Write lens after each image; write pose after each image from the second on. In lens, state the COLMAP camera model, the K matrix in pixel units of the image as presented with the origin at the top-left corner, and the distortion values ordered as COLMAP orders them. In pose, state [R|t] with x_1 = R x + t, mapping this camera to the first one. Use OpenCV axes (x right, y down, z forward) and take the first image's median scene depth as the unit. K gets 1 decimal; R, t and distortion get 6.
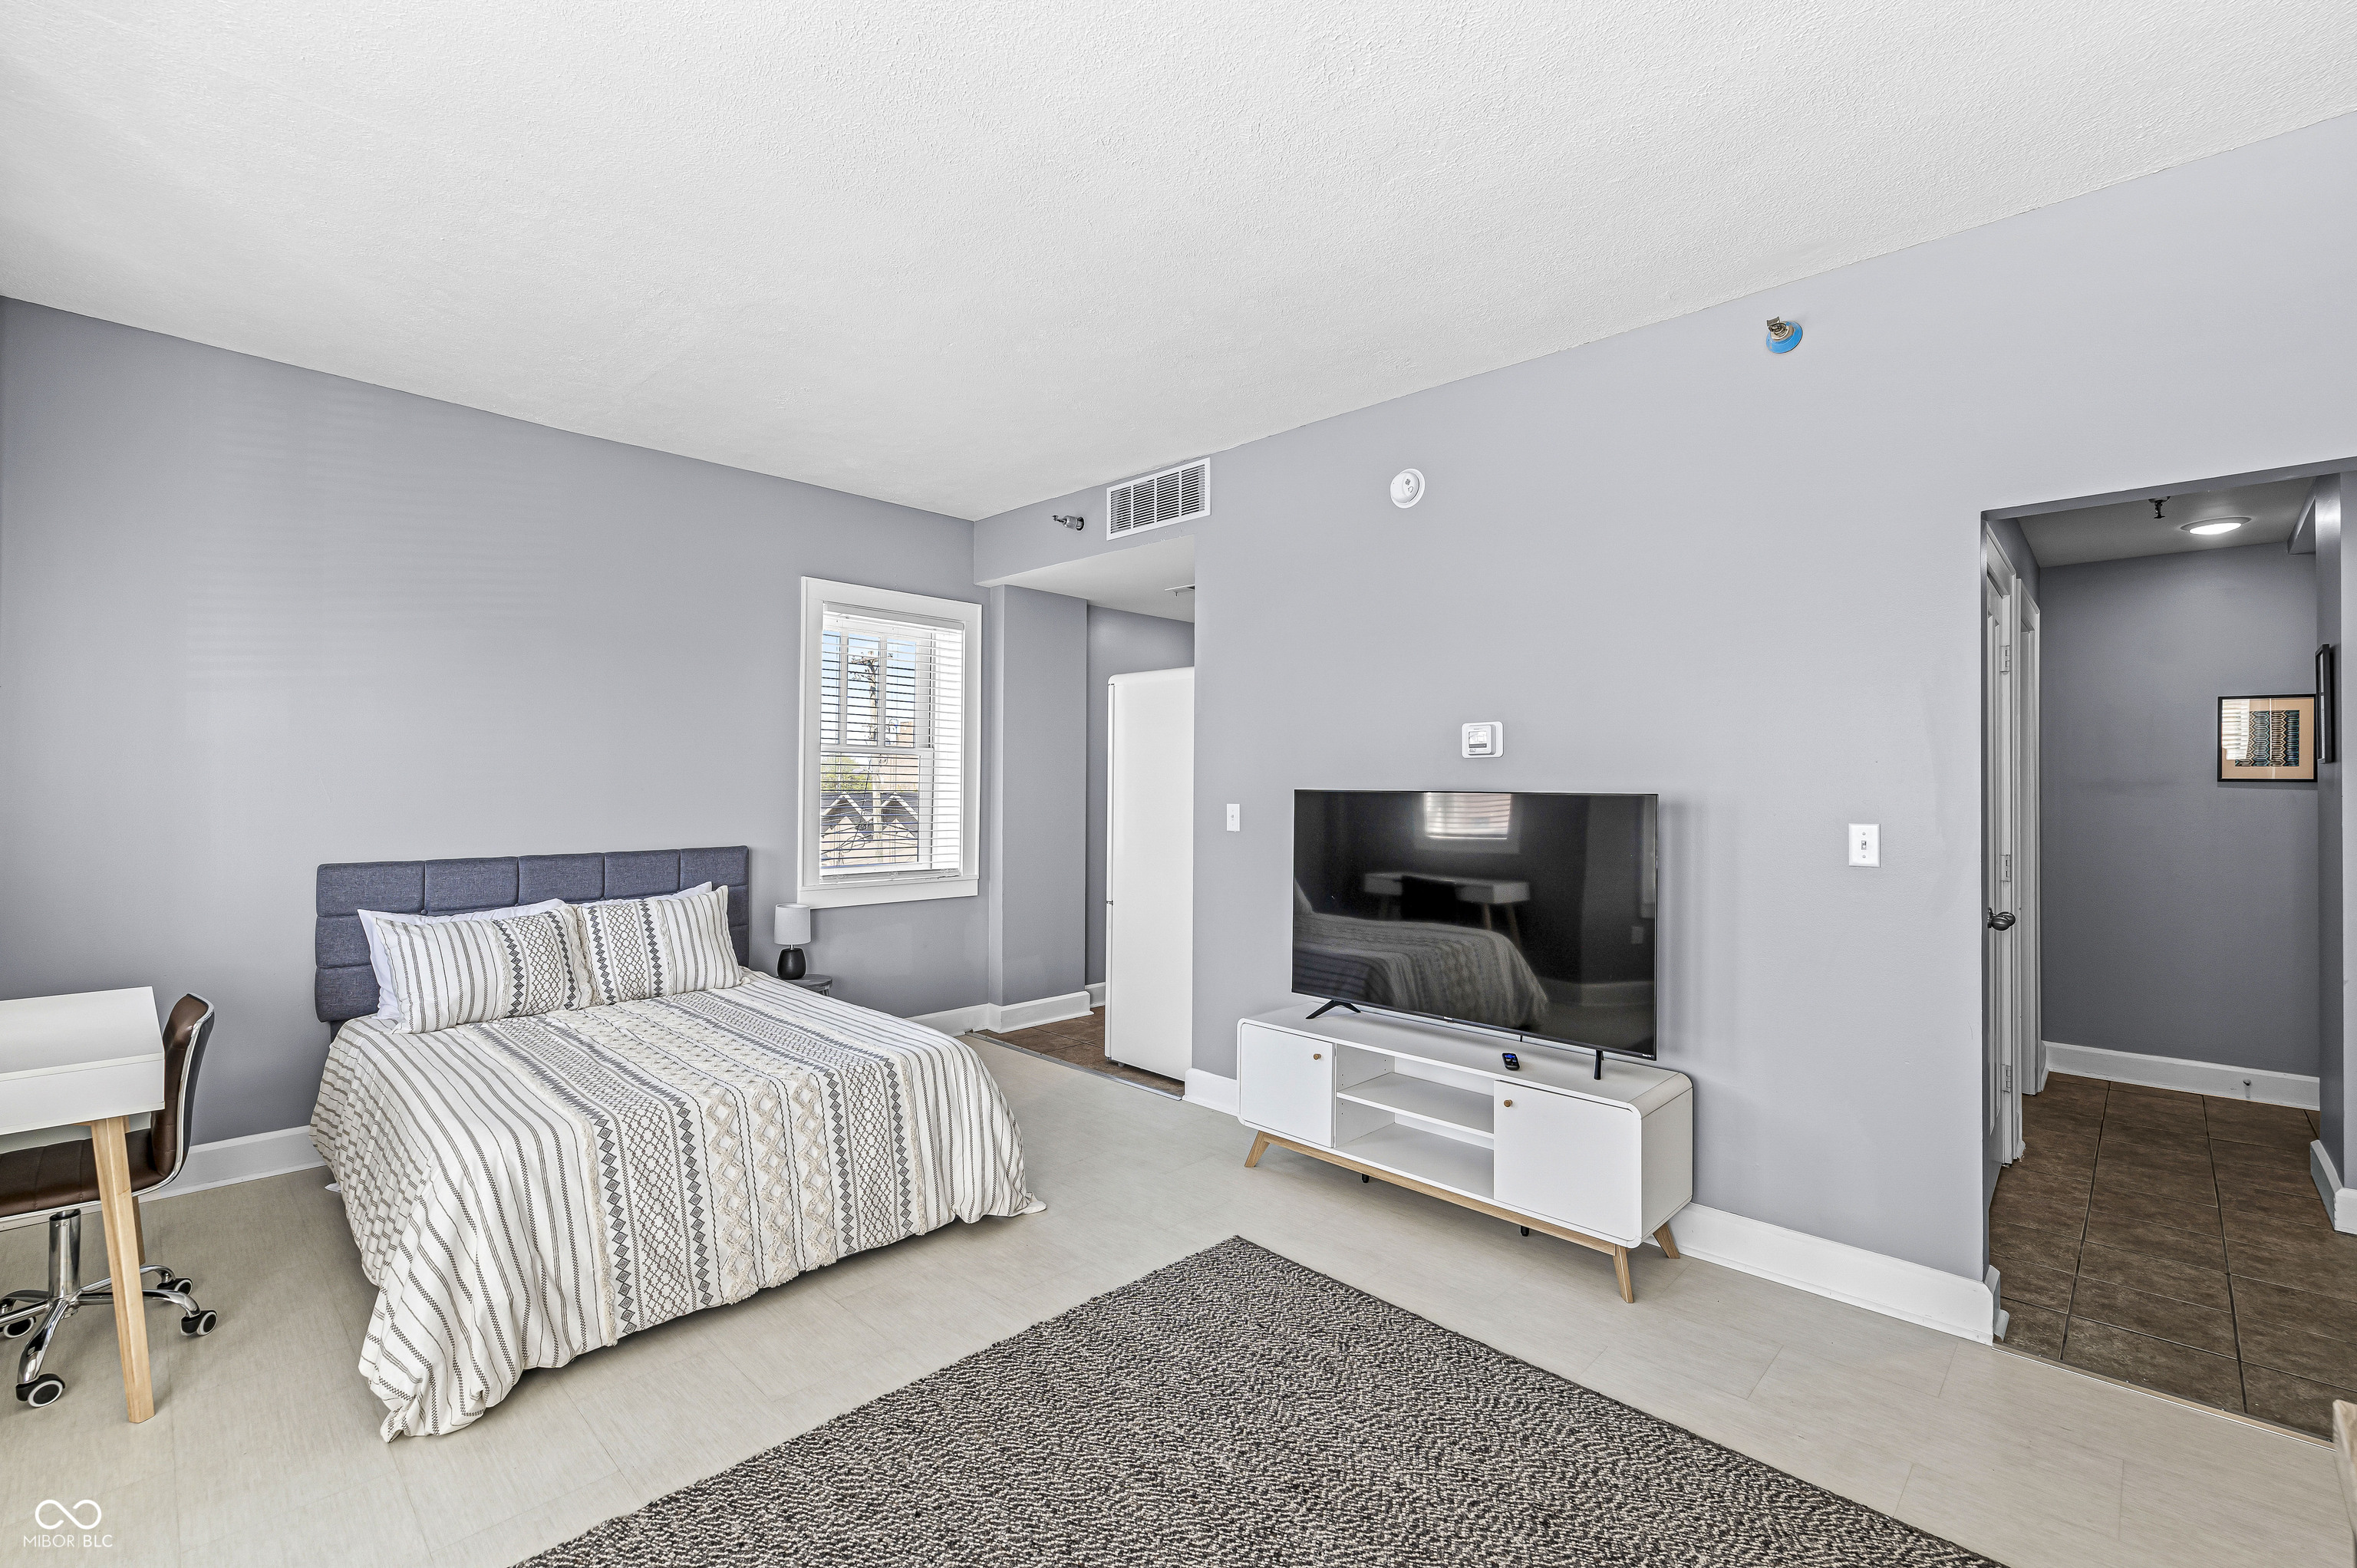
lens RADIAL K [[1011.4, 0, 1188.5], [0, 1011.4, 785.7], [0, 0, 1]] dist [-0.003871, -0.000485]
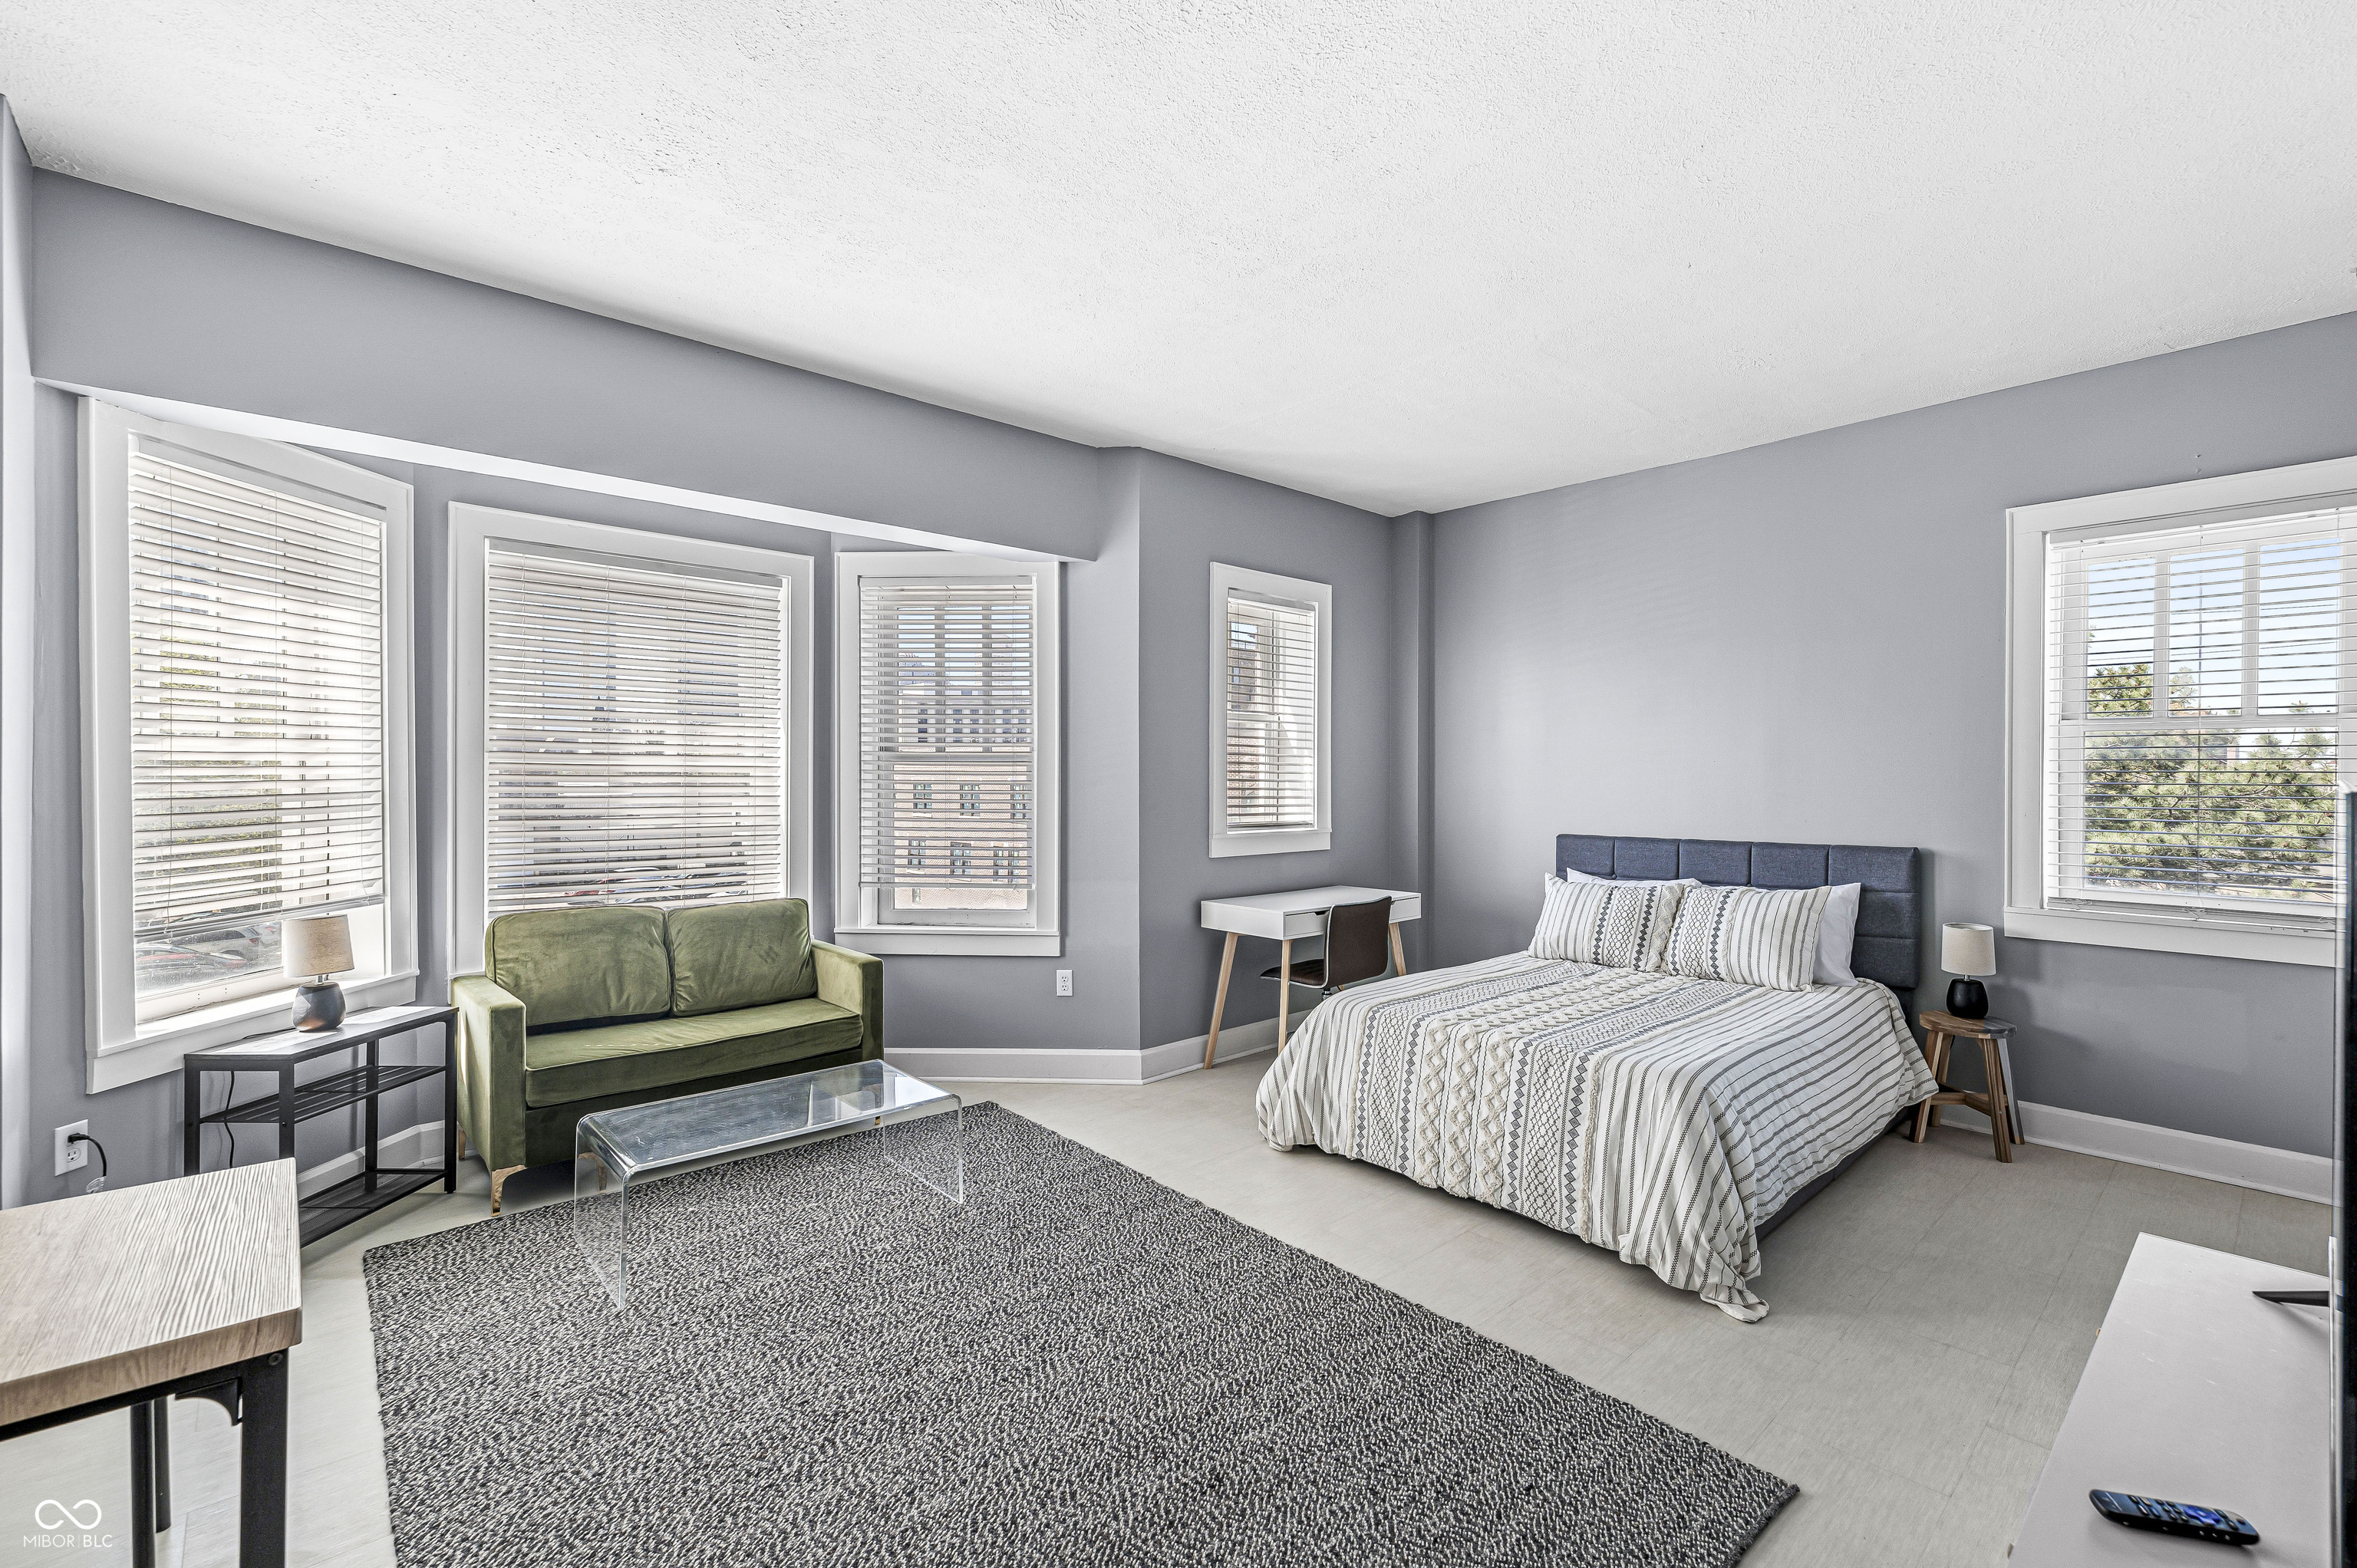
lens RADIAL K [[1011.4, 0, 1162.5], [0, 1011.4, 774.7], [0, 0, 1]] dist [-0.003871, -0.000485]
pose [[-0.081157, -0.008063, -0.996669, 0.732193], [-0.003810, 0.999962, -0.007779, 0.010509], [0.996694, 0.003166, -0.081184, 0.682918]]
